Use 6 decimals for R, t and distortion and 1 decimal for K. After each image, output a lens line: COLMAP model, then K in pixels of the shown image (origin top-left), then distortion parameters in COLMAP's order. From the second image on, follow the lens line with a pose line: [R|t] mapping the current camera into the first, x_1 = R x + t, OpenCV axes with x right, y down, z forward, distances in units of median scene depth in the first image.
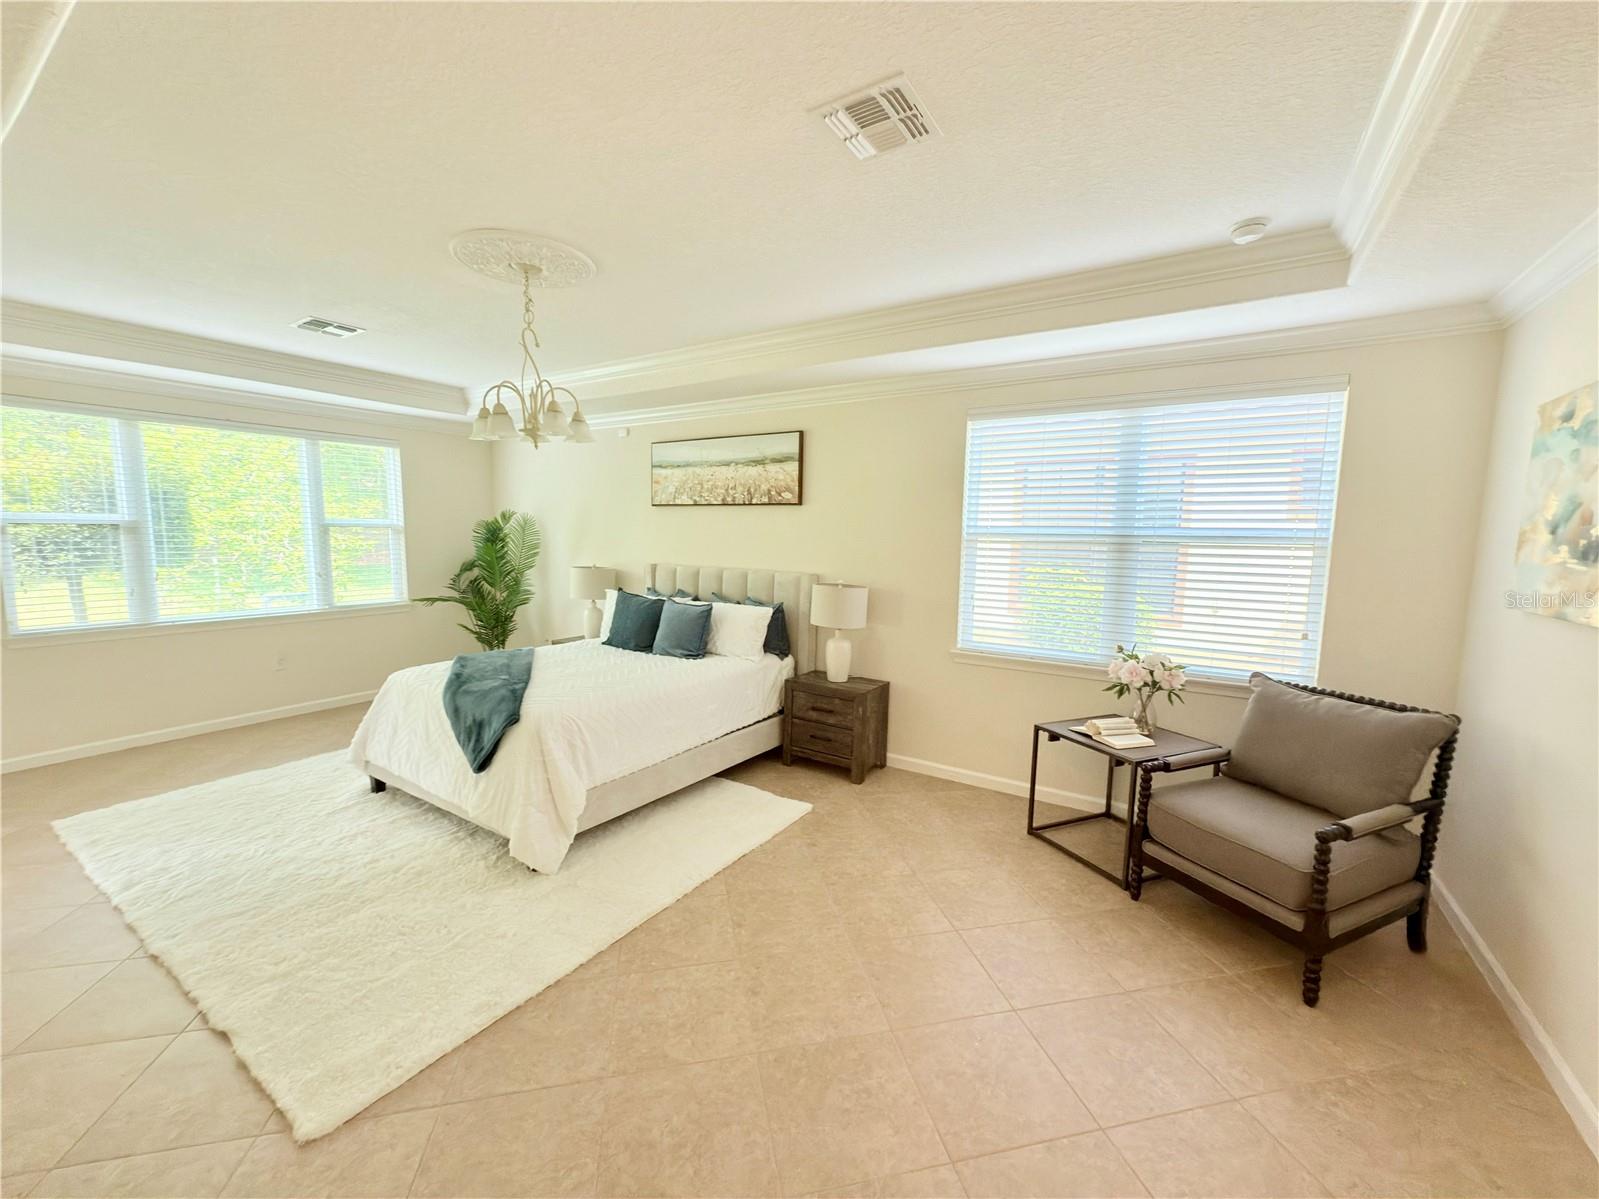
lens RADIAL K [[641.1, 0, 797.6], [0, 641.1, 603.9], [0, 0, 1]] dist [0.013933, 0.000199]
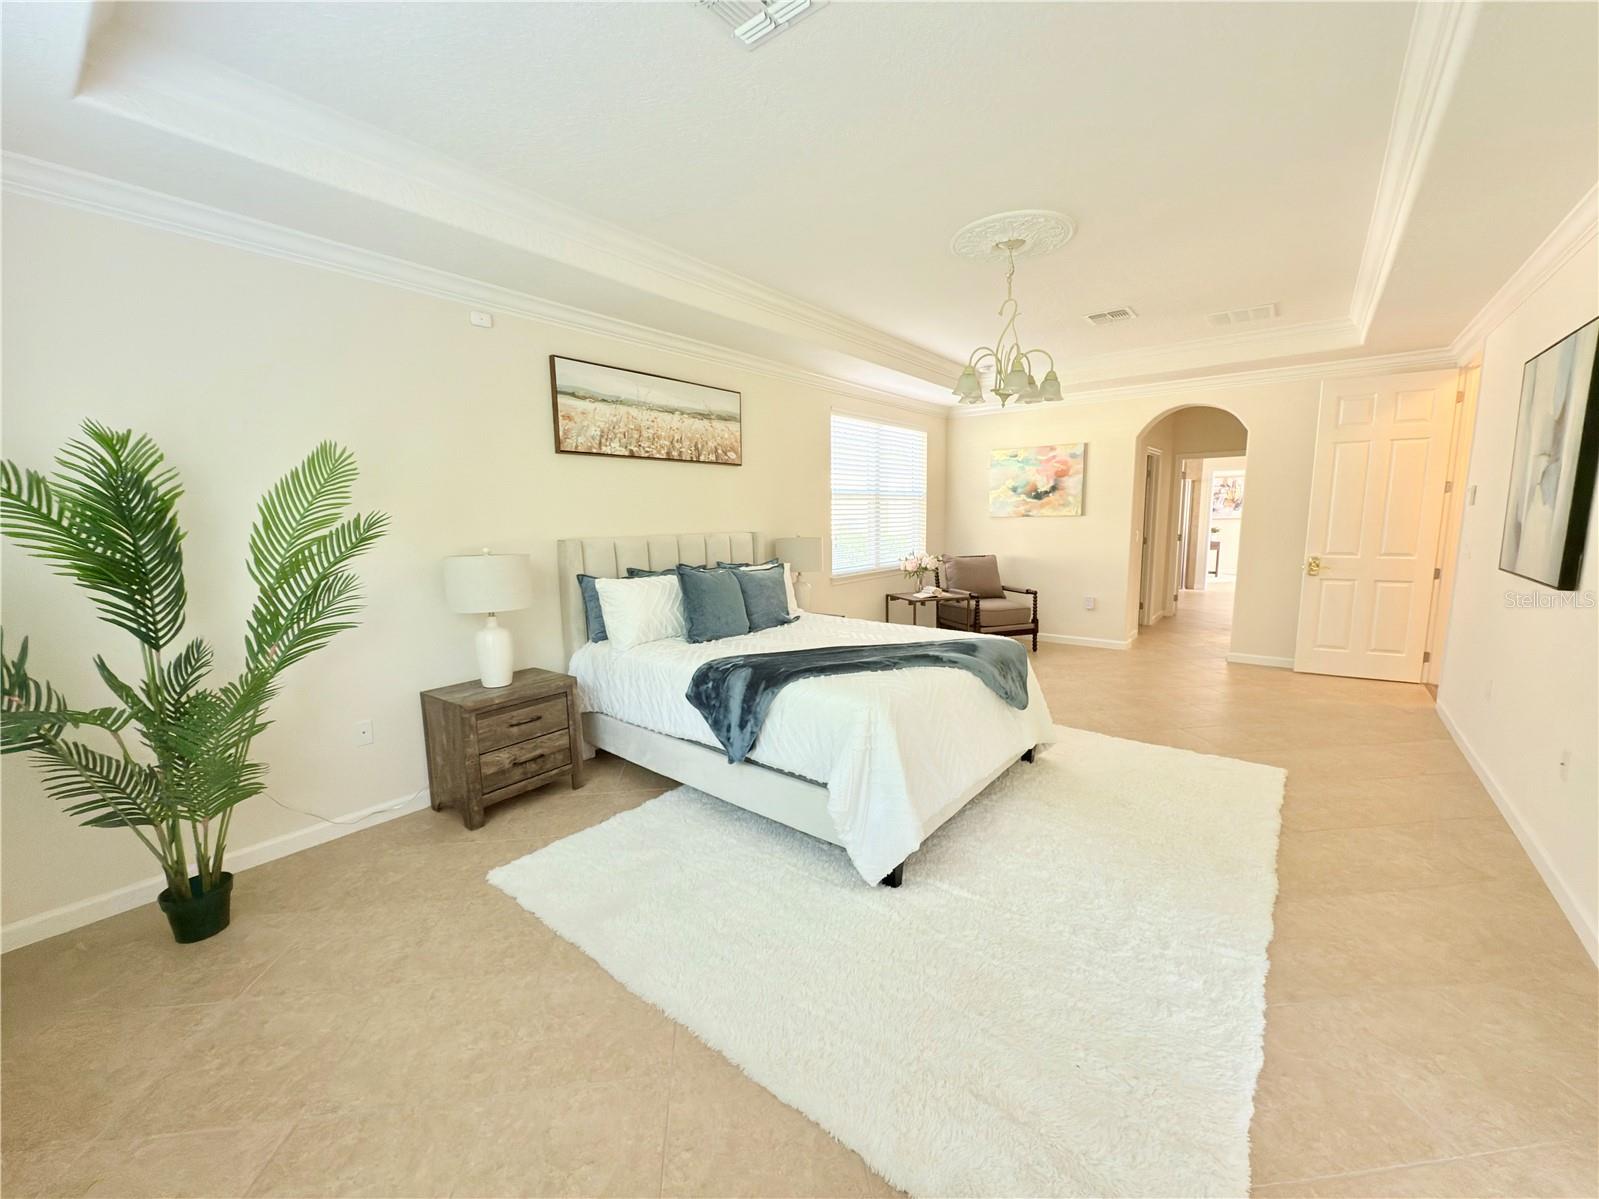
lens RADIAL K [[641.1, 0, 800.0], [0, 641.1, 598.5], [0, 0, 1]] dist [0.013933, 0.000199]
pose [[0.091277, -0.152294, 0.984111, -0.966558], [0.123343, 0.982356, 0.140582, -0.073782], [-0.988157, 0.108551, 0.108451, 0.769267]]
